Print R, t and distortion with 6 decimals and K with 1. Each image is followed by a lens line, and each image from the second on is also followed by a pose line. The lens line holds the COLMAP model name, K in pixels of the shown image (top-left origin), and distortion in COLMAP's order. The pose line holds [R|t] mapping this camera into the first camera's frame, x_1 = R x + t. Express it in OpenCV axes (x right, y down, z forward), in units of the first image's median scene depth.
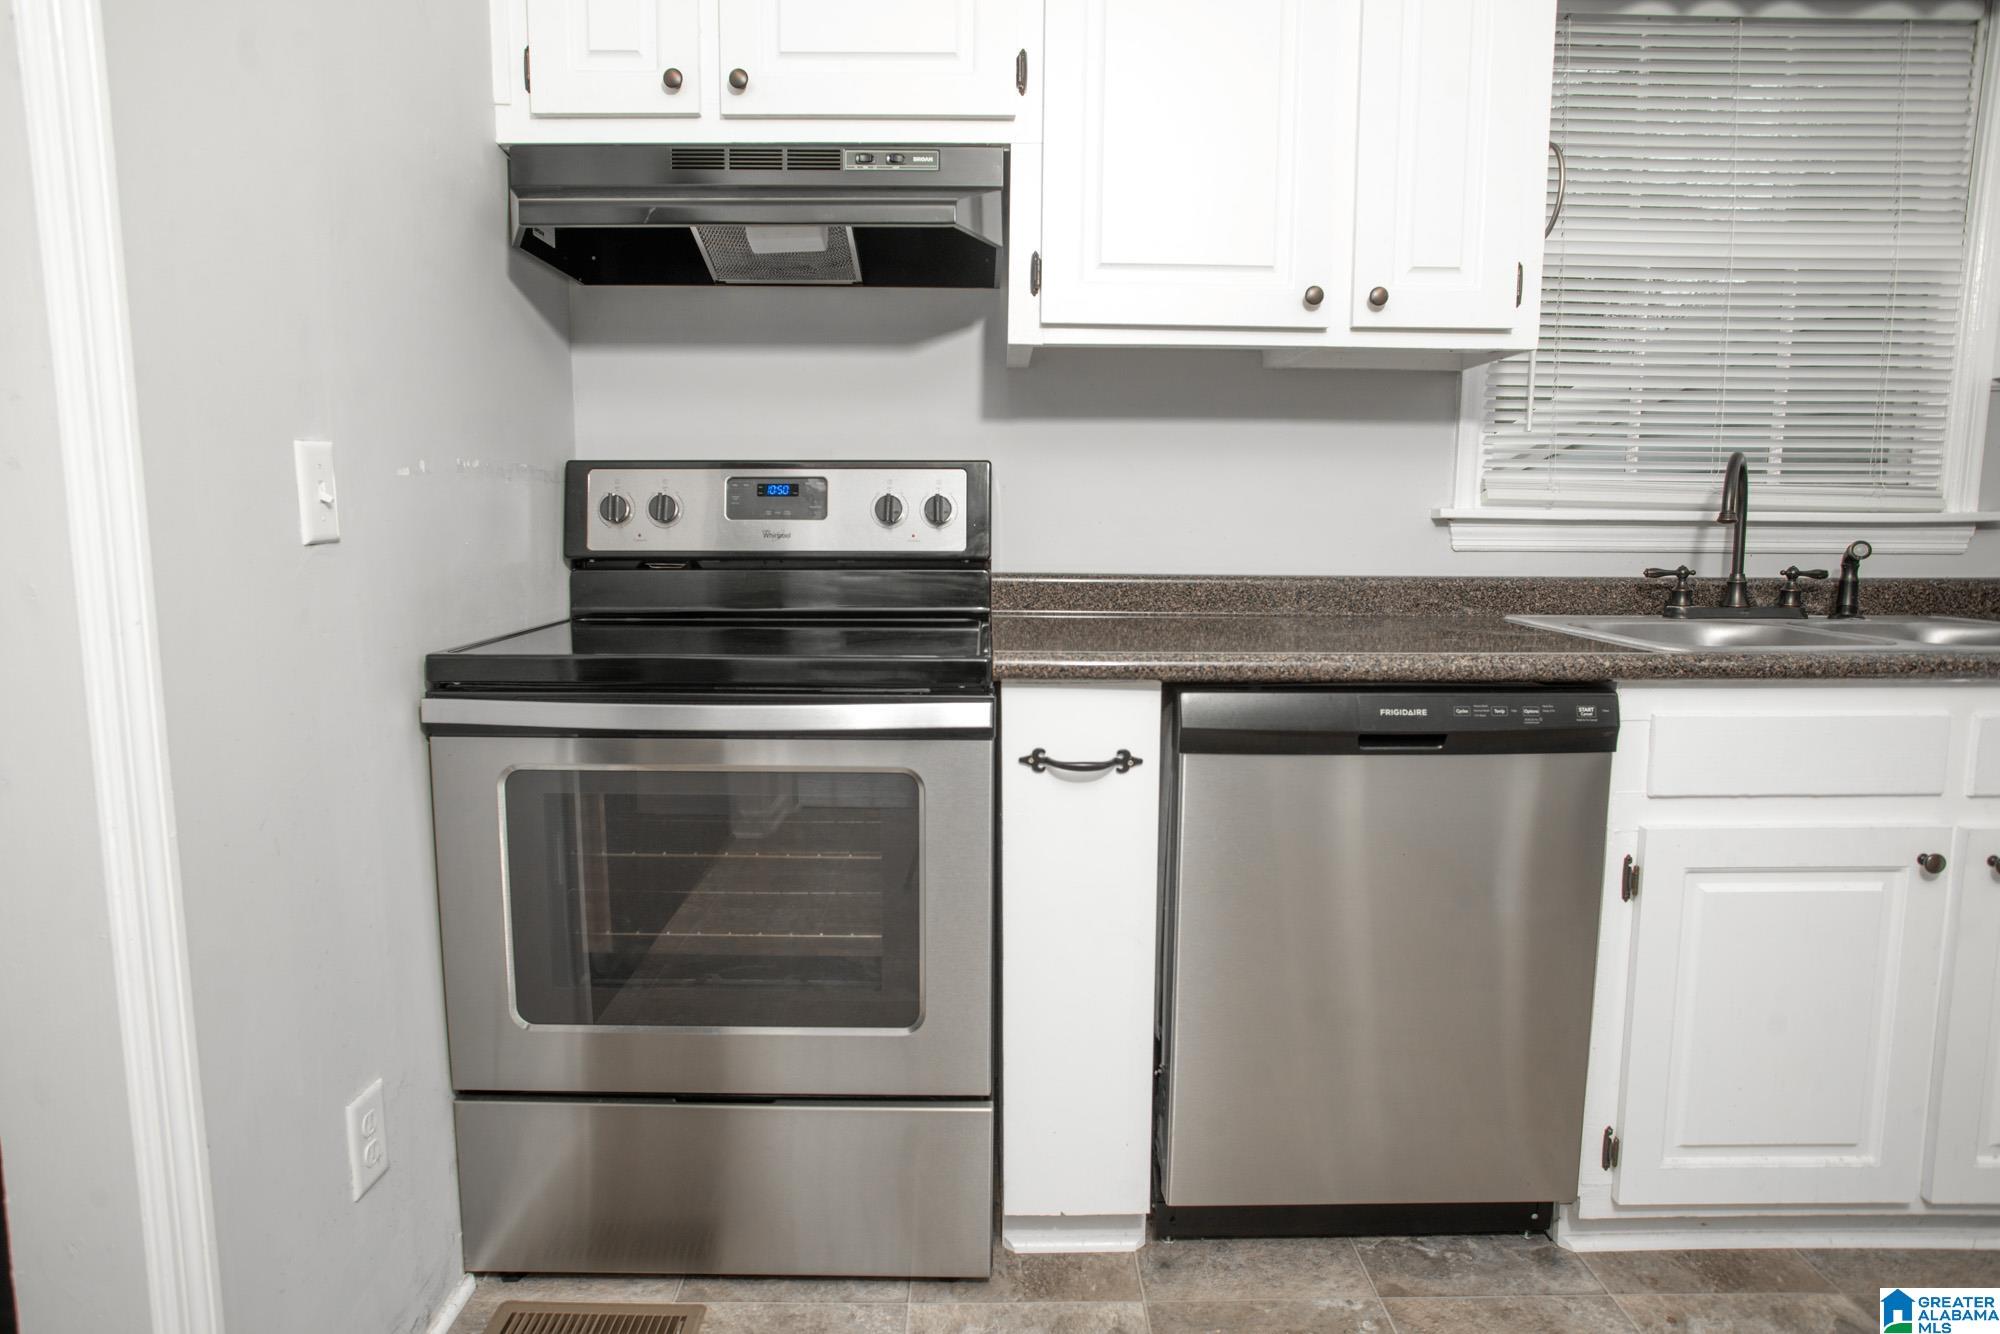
lens RADIAL K [[1188.9, 0, 992.0], [0, 1188.9, 660.0], [0, 0, 1]] dist [-0.076722, 0.053983]
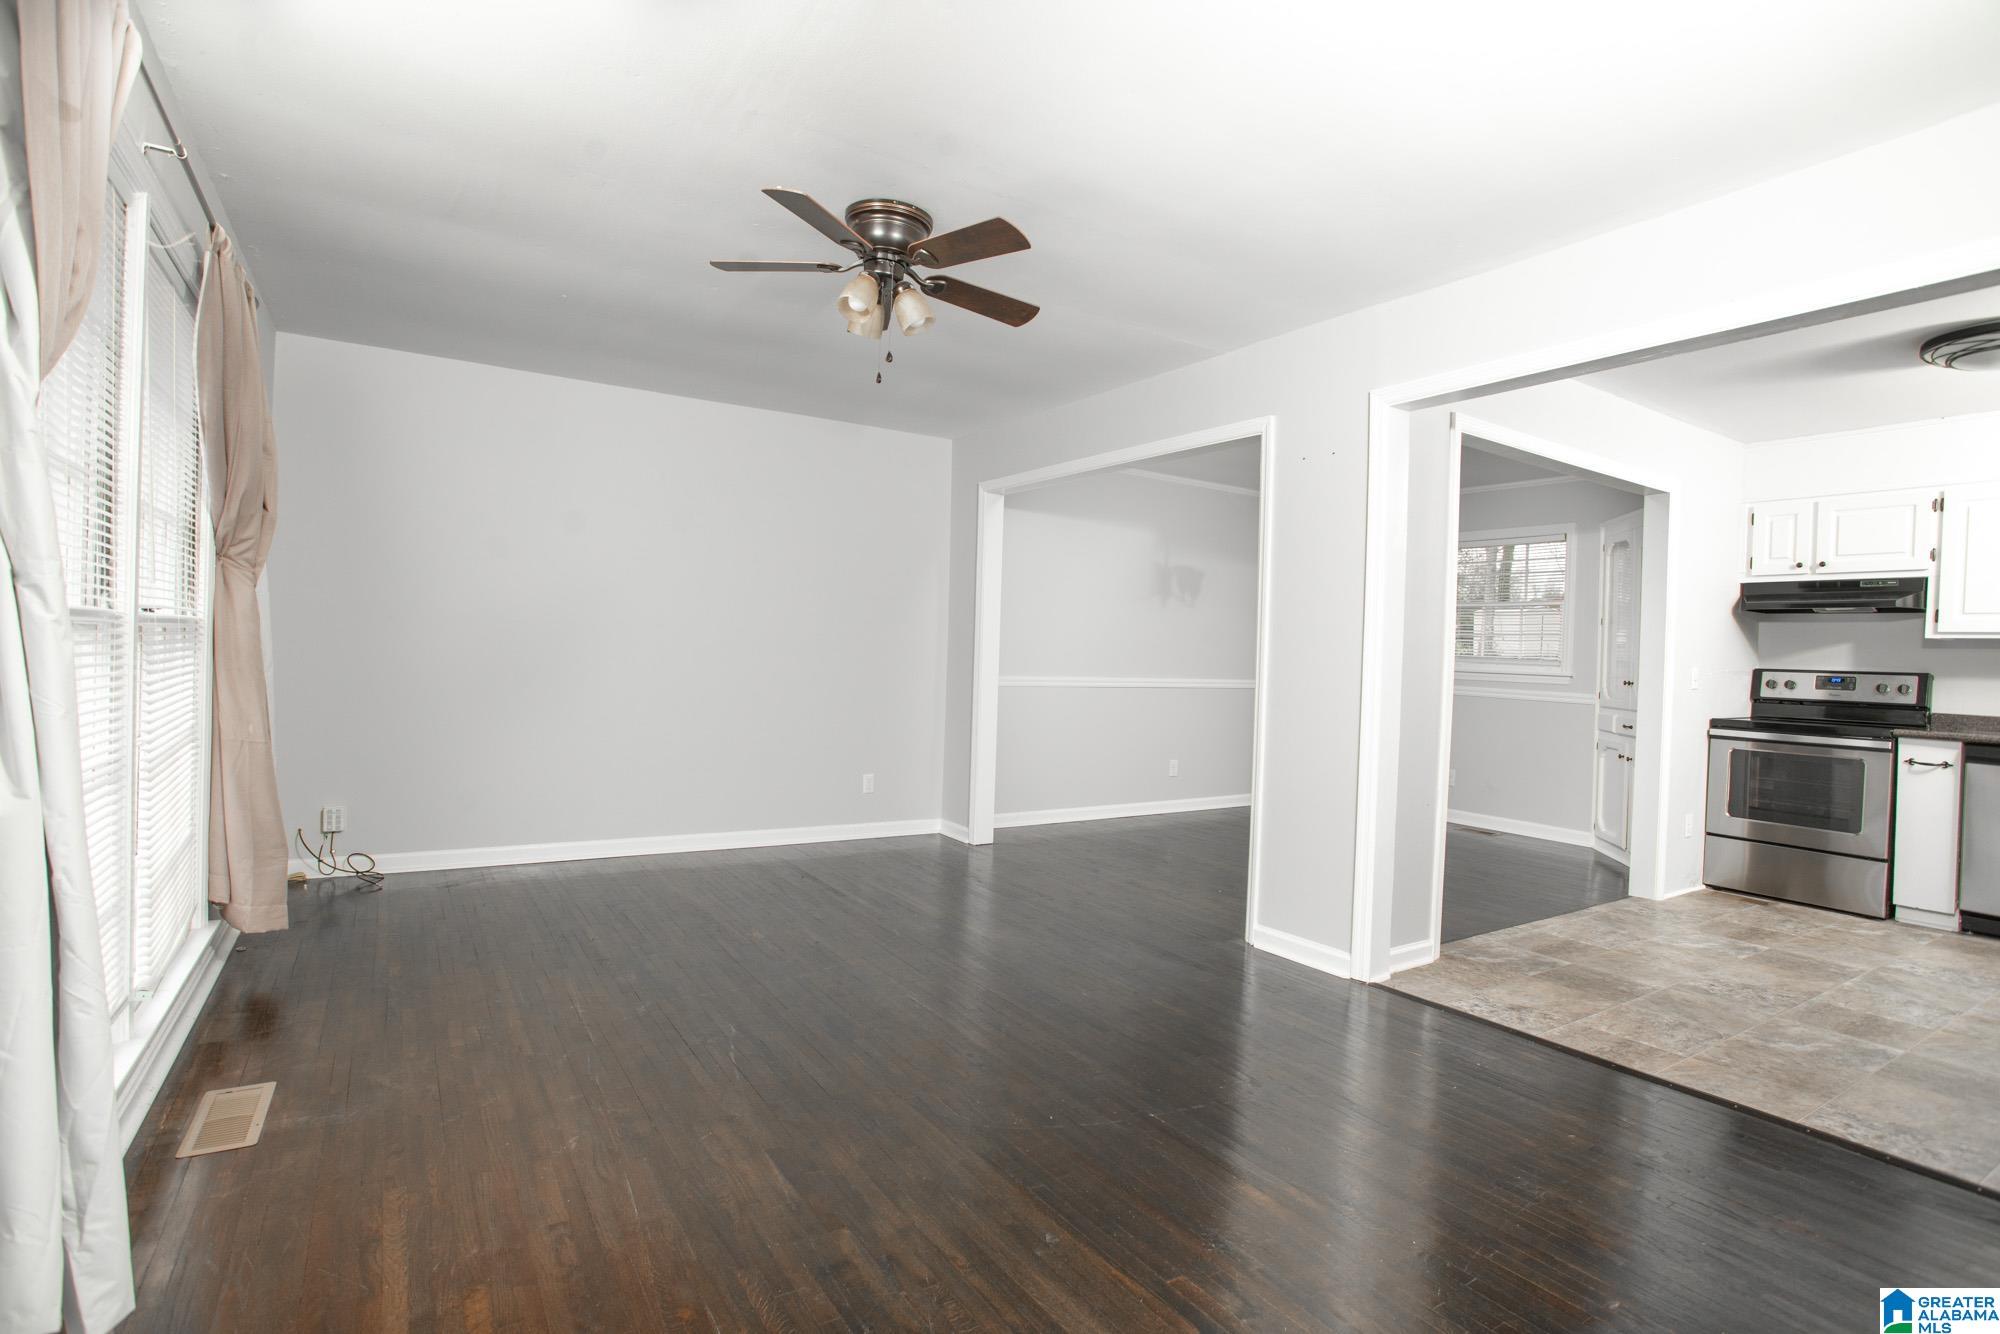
lens RADIAL K [[967.9, 0, 1000.0], [0, 967.9, 667.0], [0, 0, 1]] dist [-0.075612, 0.032190]
pose [[0.534860, 0.026450, -0.844526, 0.802113], [-0.139546, 0.988549, -0.057417, 0.303834], [0.833337, 0.148561, 0.532427, -2.420747]]
